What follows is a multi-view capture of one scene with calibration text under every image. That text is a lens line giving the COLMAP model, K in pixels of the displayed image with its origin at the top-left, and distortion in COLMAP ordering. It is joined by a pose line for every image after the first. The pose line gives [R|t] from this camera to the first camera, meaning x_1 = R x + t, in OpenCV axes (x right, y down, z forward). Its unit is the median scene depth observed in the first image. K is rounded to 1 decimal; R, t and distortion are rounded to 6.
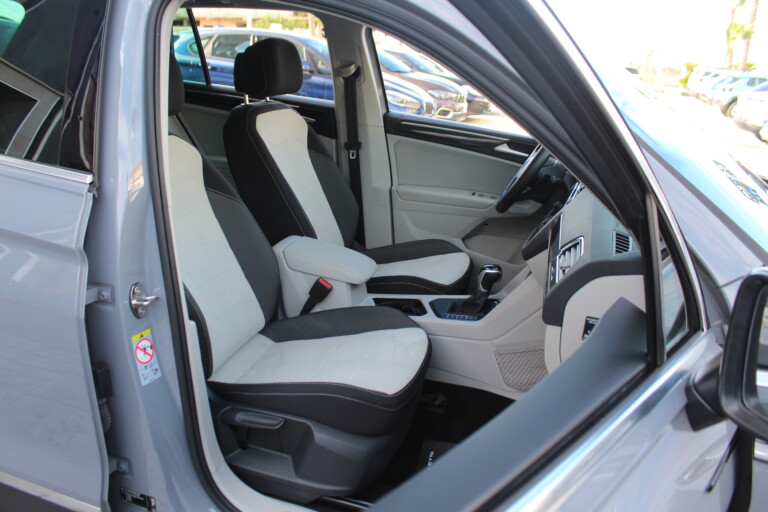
lens RADIAL K [[649.1, 0, 384.0], [0, 649.1, 256.0], [0, 0, 1]] dist [-0.177039, 0.142734]
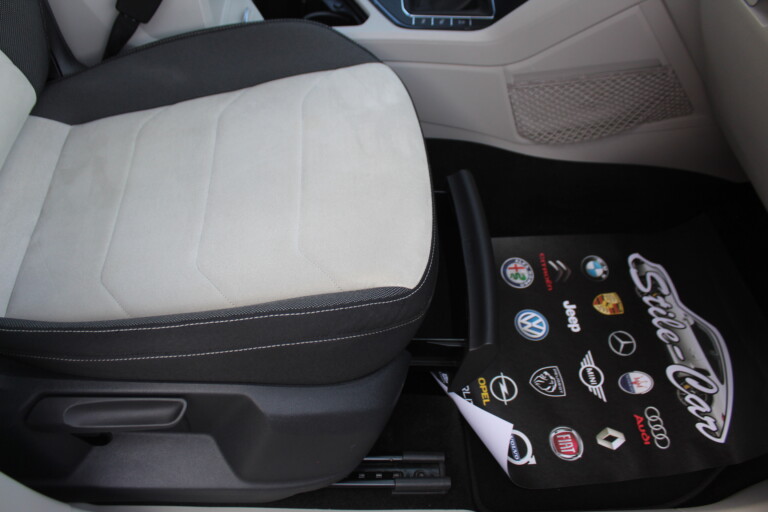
lens RADIAL K [[649.1, 0, 384.0], [0, 649.1, 256.0], [0, 0, 1]] dist [-0.177039, 0.142734]
pose [[0.946111, -0.219204, 0.238379, -0.084749], [0.050186, 0.826443, 0.560780, -0.037046], [-0.319931, -0.518596, 0.792907, 0.529454]]
